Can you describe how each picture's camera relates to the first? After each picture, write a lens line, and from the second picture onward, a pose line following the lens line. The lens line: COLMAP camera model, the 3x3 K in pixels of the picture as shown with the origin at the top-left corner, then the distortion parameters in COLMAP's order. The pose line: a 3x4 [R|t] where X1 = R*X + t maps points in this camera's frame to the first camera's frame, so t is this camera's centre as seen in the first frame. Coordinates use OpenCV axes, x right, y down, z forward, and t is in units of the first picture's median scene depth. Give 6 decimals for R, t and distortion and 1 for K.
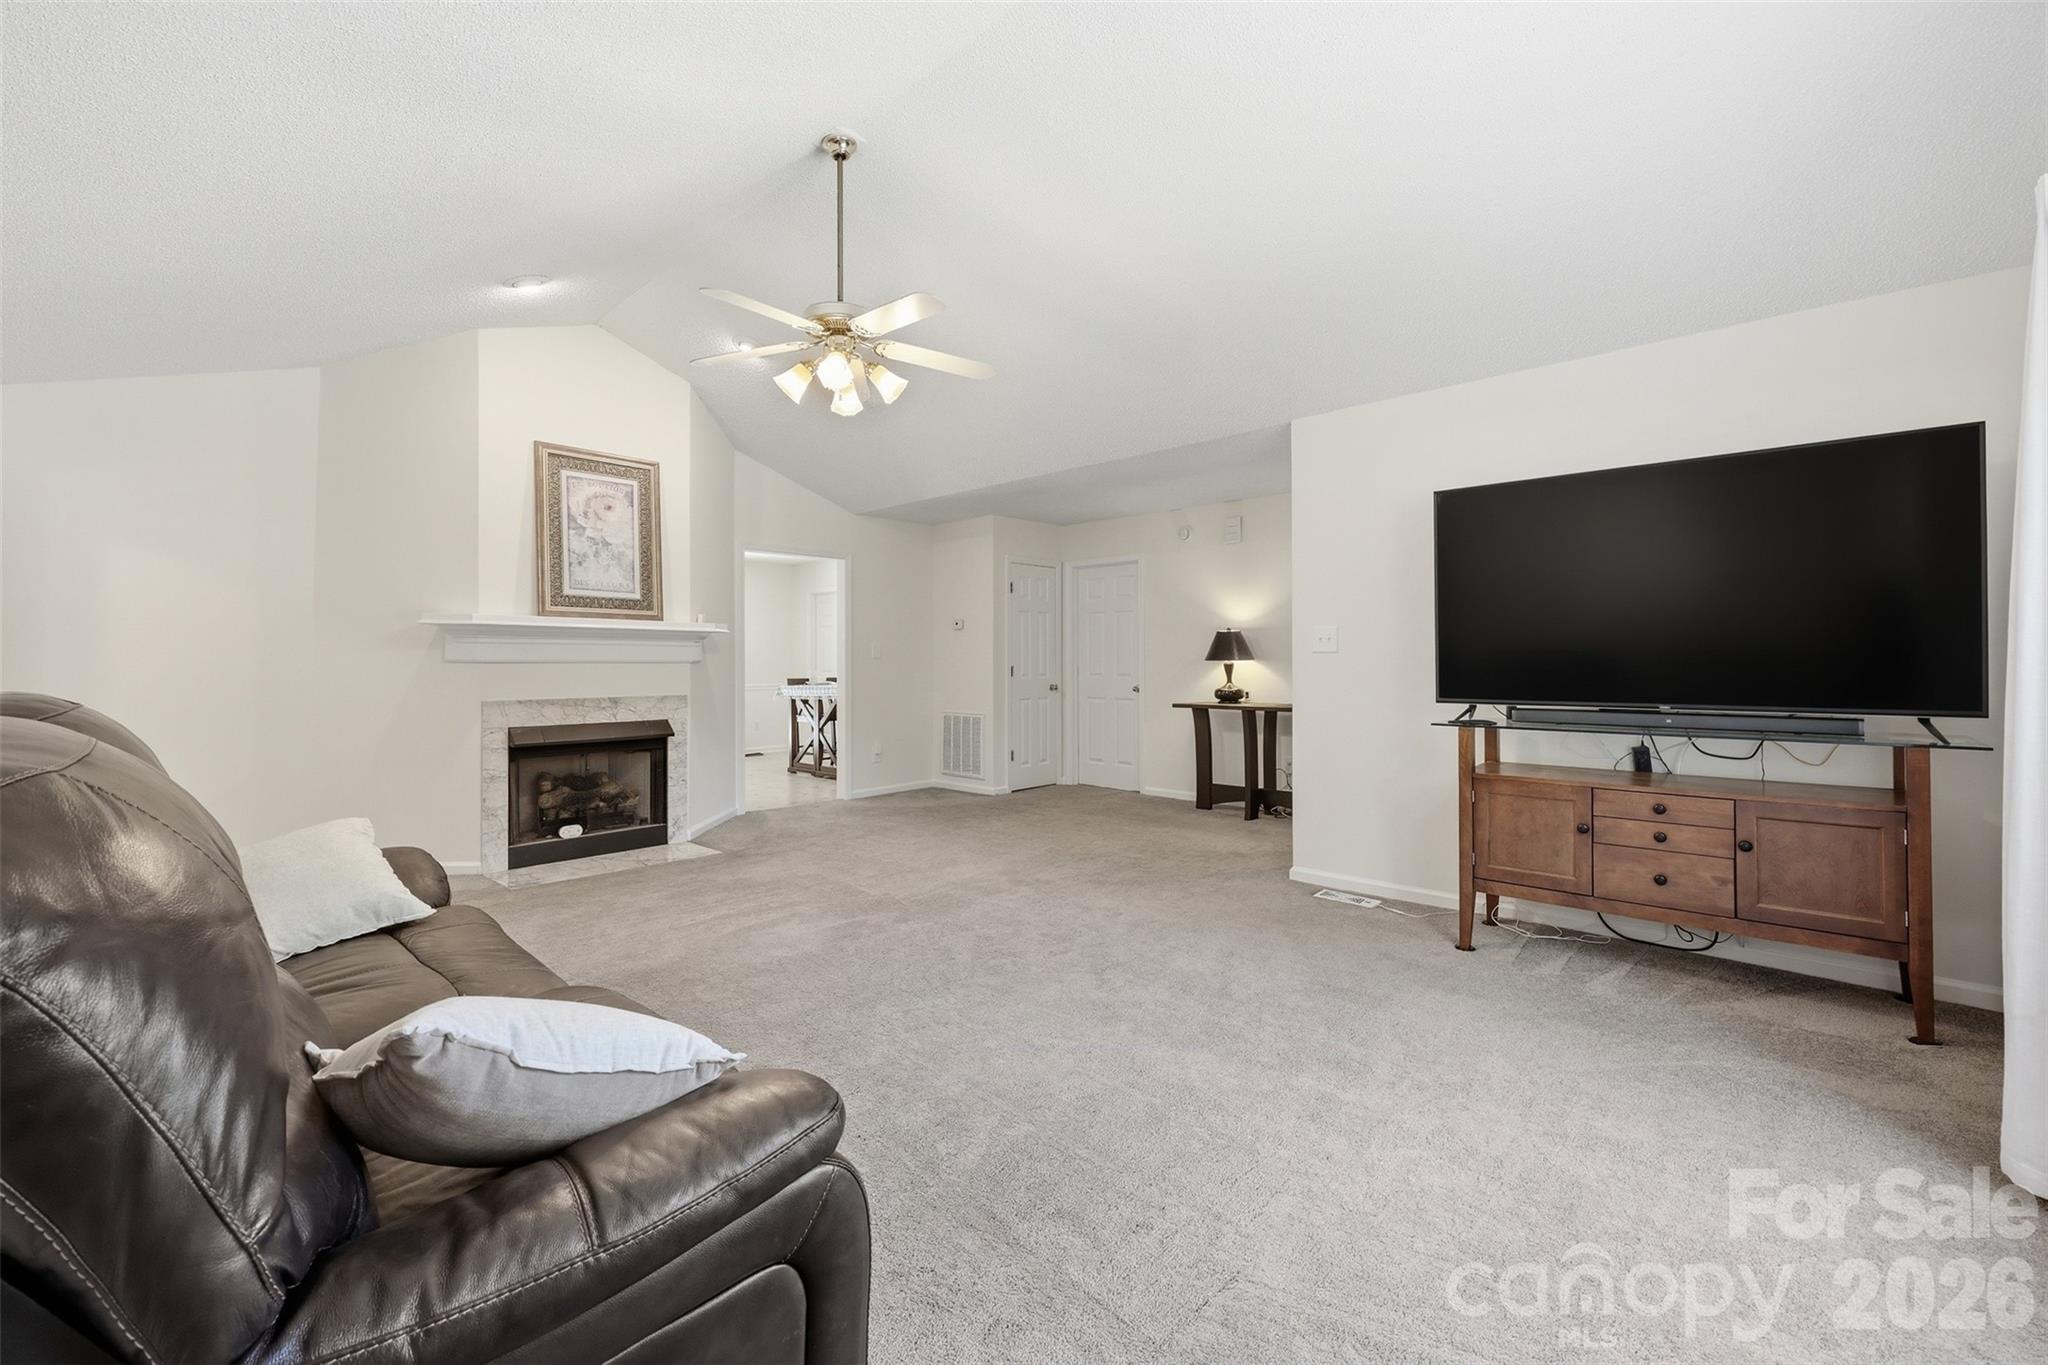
lens RADIAL K [[834.8, 0, 1029.2], [0, 834.8, 666.3], [0, 0, 1]] dist [-0.000634, 0.000020]
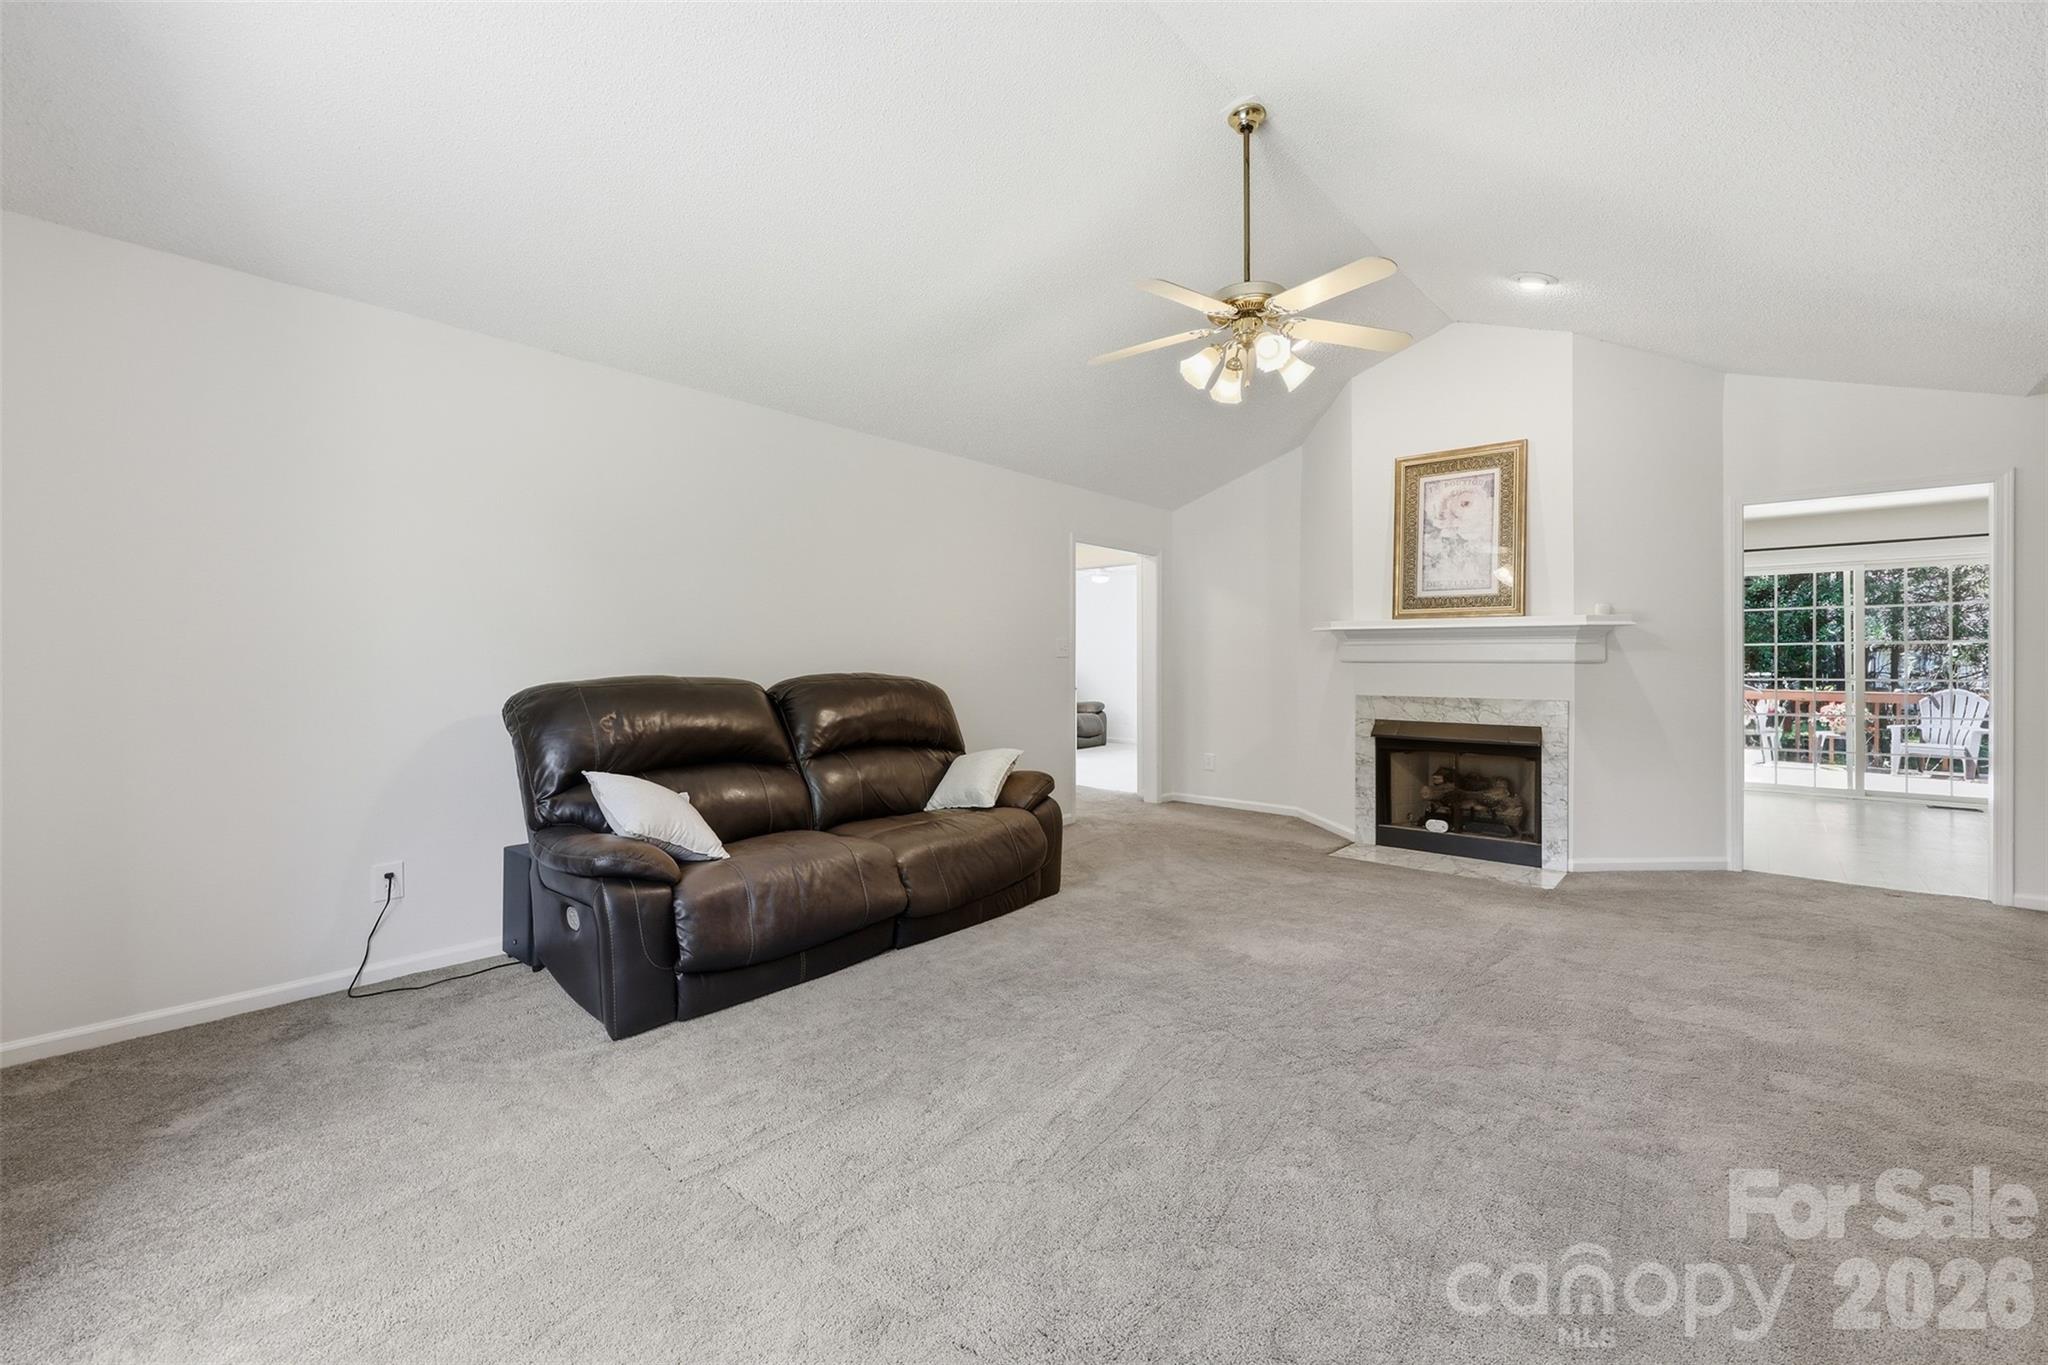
lens RADIAL K [[834.8, 0, 1029.2], [0, 834.8, 666.3], [0, 0, 1]] dist [-0.000634, 0.000020]
pose [[0.033753, 0.008004, -0.999398, 0.464988], [-0.007012, 0.999945, 0.007772, -0.003738], [0.999406, 0.006746, 0.033807, 0.464591]]
